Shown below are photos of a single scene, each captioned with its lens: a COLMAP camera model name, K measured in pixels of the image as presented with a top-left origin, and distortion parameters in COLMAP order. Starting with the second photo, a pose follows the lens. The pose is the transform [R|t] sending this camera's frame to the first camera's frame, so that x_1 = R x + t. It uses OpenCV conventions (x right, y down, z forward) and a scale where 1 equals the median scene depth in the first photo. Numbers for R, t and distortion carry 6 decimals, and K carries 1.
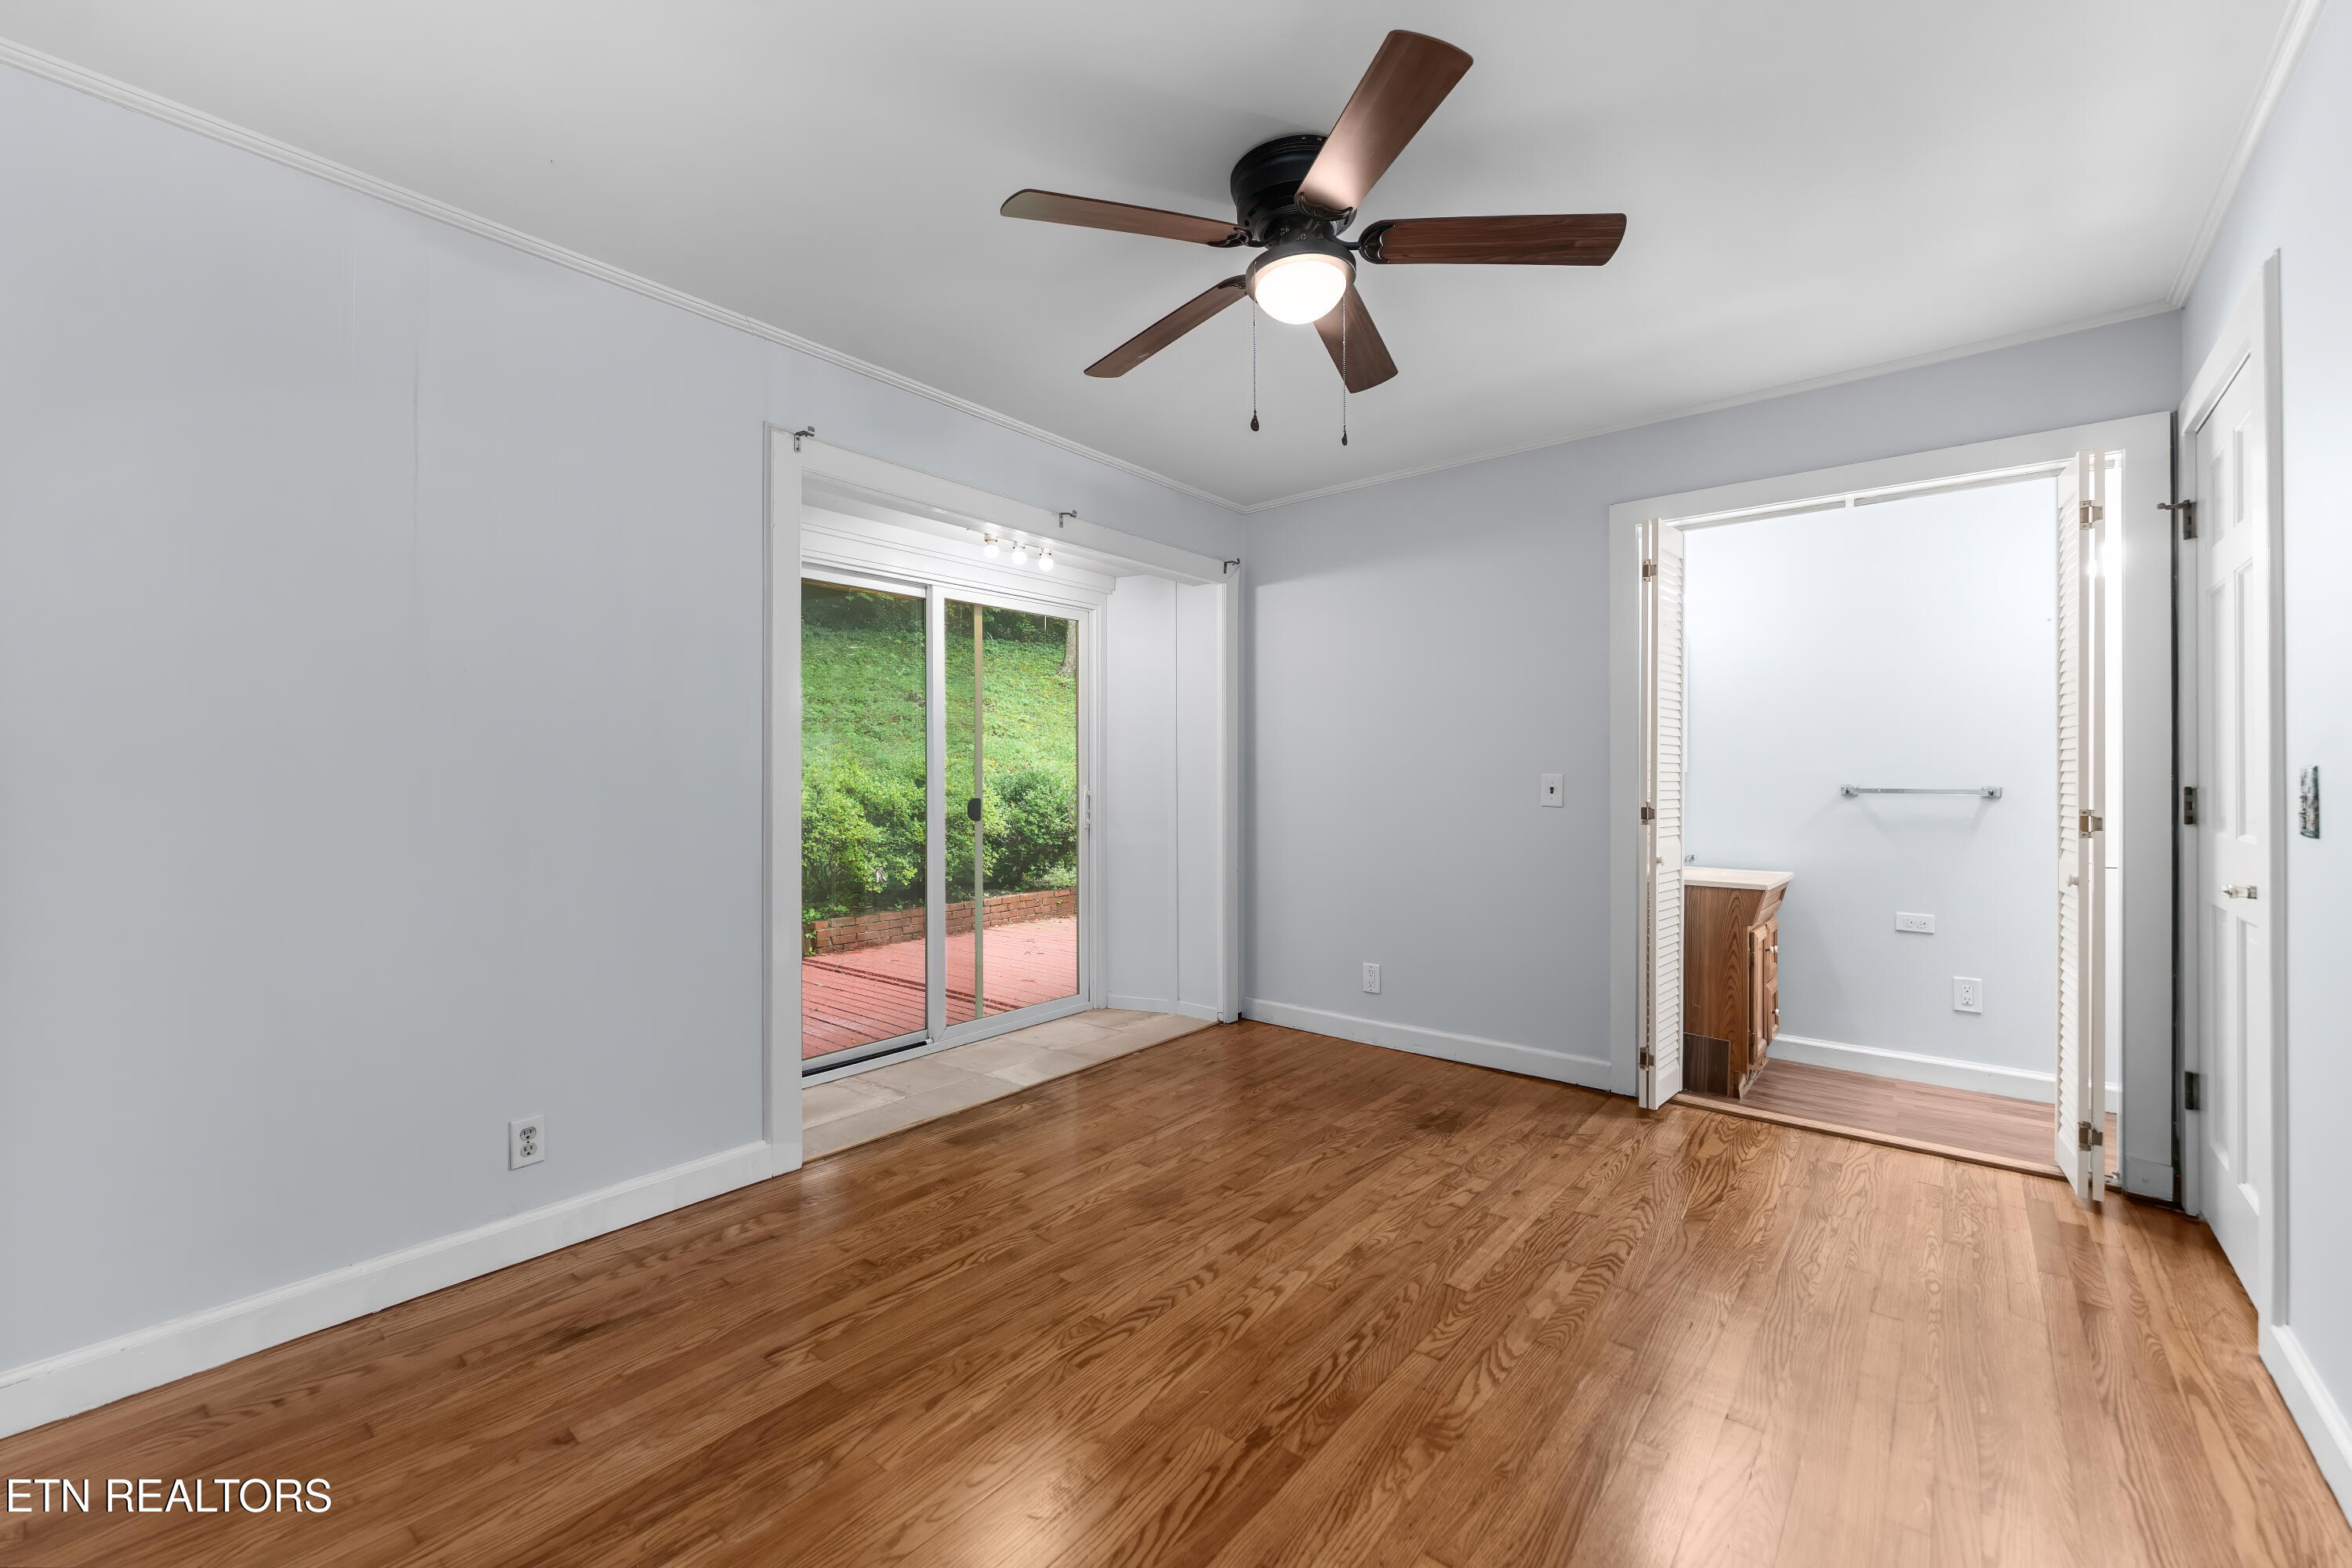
lens RADIAL K [[934.5, 0, 1152.7], [0, 934.5, 780.7], [0, 0, 1]] dist [-0.001037, -0.000659]
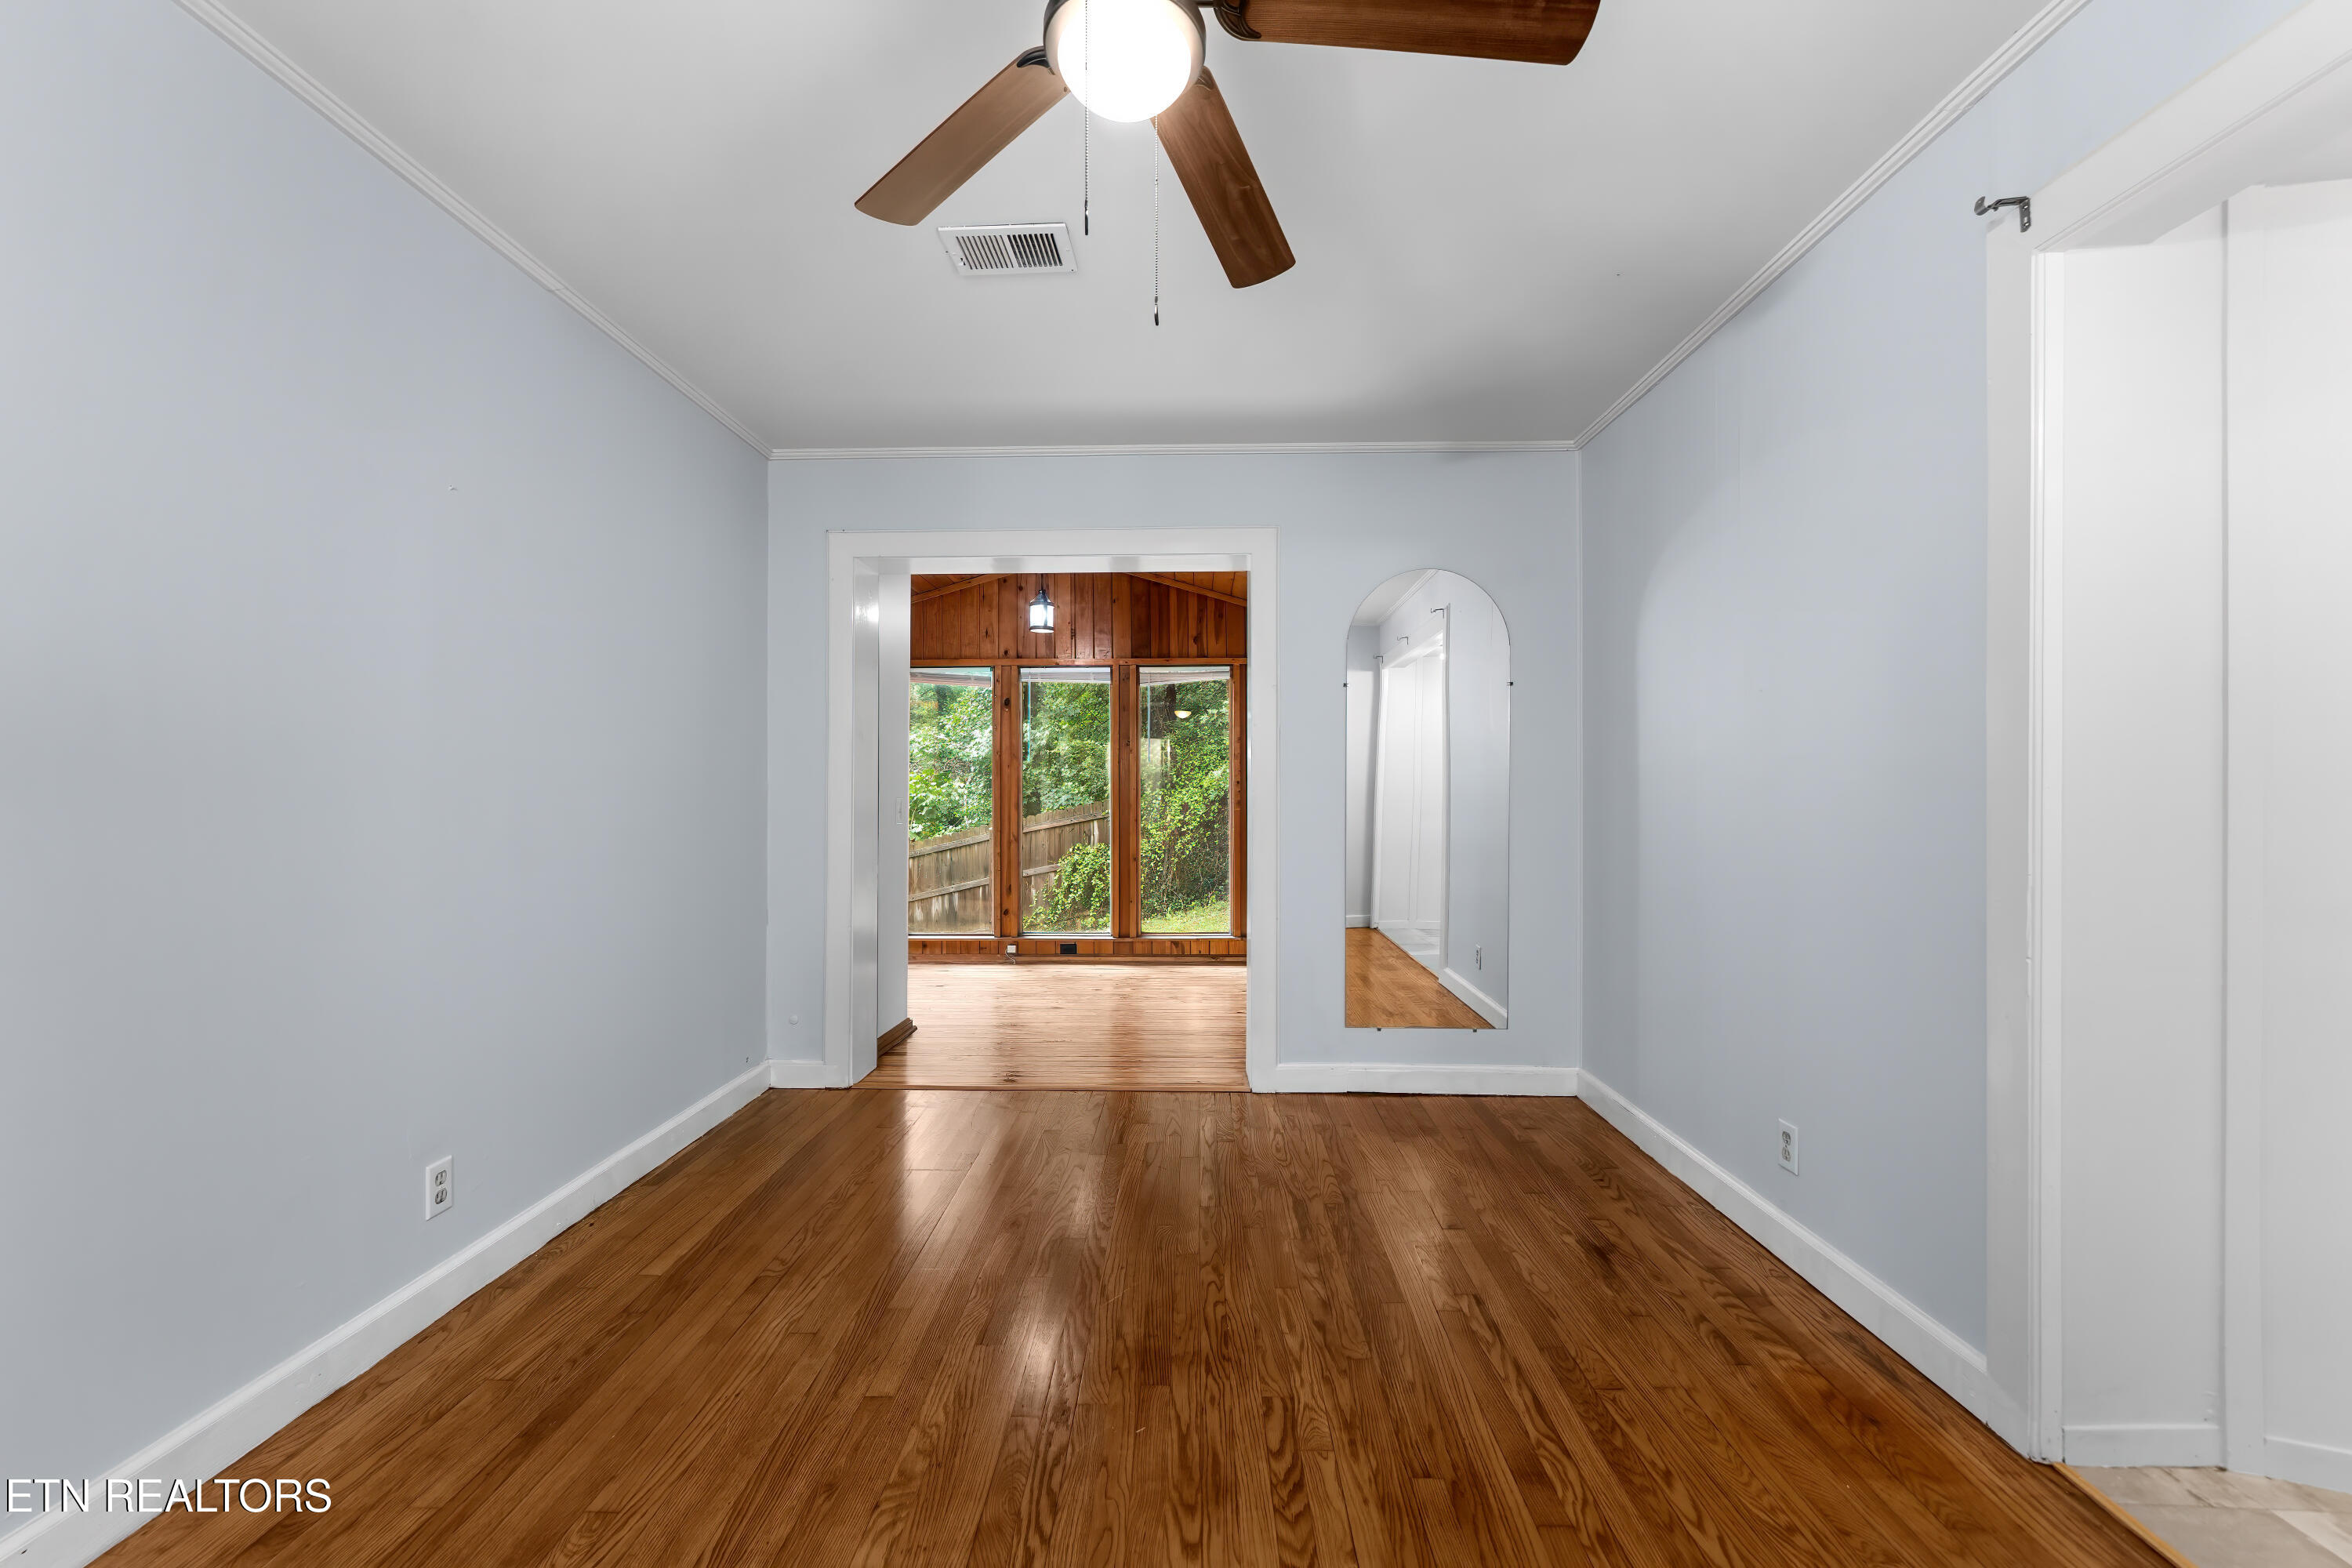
lens RADIAL K [[934.5, 0, 1156.2], [0, 934.5, 785.0], [0, 0, 1]] dist [-0.001037, -0.000659]
pose [[-0.775932, -0.000513, -0.630817, 0.604926], [-0.002515, 0.999994, 0.002280, -0.005129], [0.630812, 0.003356, -0.775928, 1.641621]]
